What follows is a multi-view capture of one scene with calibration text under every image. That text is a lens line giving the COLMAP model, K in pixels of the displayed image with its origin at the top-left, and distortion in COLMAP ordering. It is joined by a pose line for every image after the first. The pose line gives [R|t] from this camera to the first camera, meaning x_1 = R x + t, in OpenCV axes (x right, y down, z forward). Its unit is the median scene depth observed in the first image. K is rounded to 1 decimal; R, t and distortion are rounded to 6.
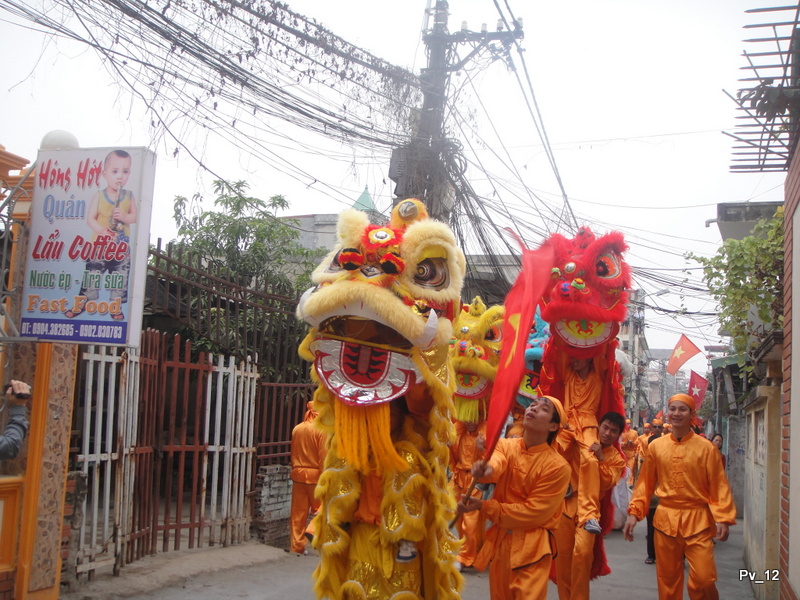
lens RADIAL K [[971.4, 0, 400.0], [0, 971.4, 300.0], [0, 0, 1]] dist [-0.087206, 0.071681]
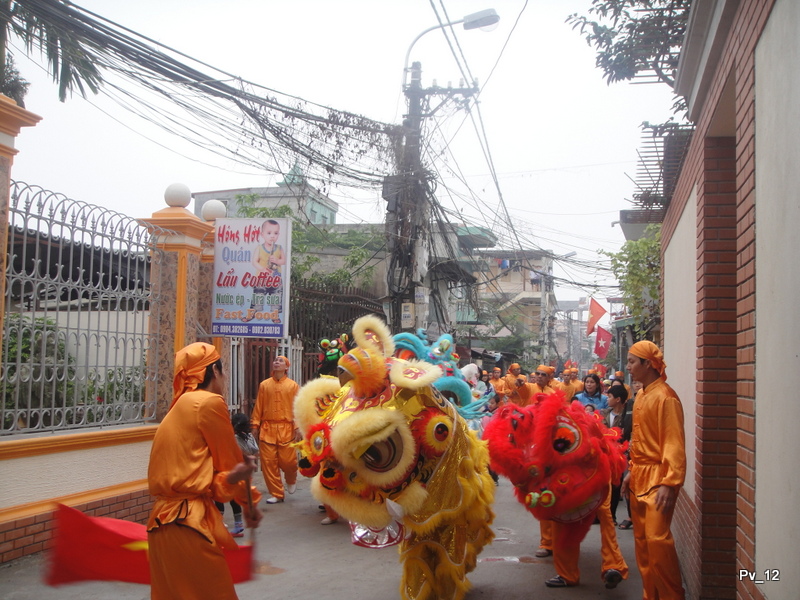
lens RADIAL K [[971.4, 0, 400.0], [0, 971.4, 300.0], [0, 0, 1]] dist [-0.087206, 0.071681]
pose [[0.994906, -0.027509, 0.096984, -0.129309], [0.022958, 0.998596, 0.047733, -0.050796], [-0.098161, -0.045264, 0.994141, -0.374260]]
